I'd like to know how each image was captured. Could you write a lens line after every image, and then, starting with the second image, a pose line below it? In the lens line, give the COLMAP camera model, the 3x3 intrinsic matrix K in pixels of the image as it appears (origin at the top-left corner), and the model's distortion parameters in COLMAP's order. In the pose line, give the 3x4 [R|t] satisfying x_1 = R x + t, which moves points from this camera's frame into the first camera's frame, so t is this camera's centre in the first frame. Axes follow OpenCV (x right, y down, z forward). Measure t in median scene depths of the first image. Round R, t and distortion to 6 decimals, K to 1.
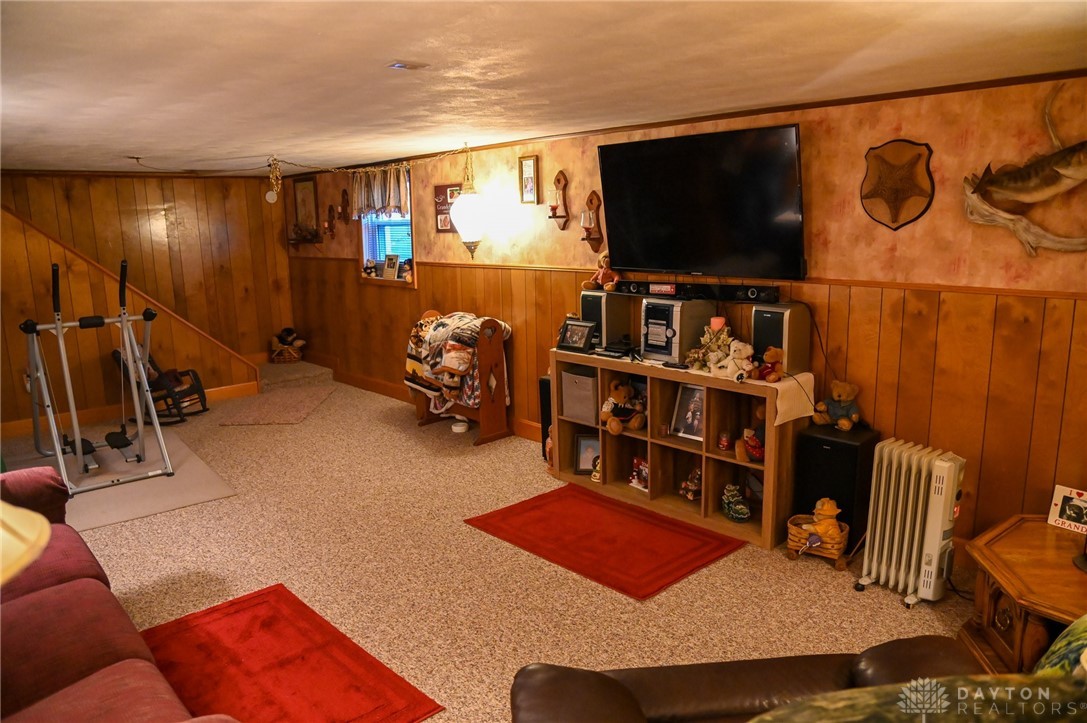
lens RADIAL K [[772.7, 0, 542.2], [0, 772.7, 396.7], [0, 0, 1]] dist [-0.006016, -0.003378]
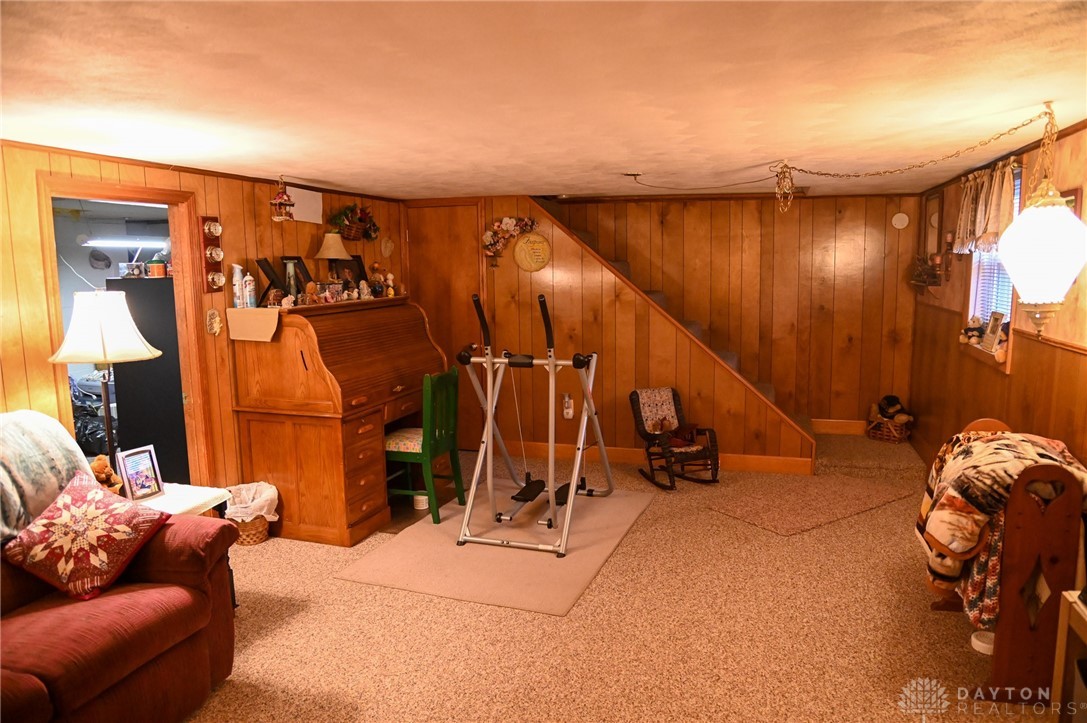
lens RADIAL K [[747.5, 0, 596.2], [0, 747.5, 386.9], [0, 0, 1]] dist [-0.101311, 0.039868]
pose [[0.517995, 0.167364, -0.838851, 0.137258], [-0.199172, 0.977316, 0.072000, -0.110599], [0.831872, 0.129780, 0.539579, 0.463482]]
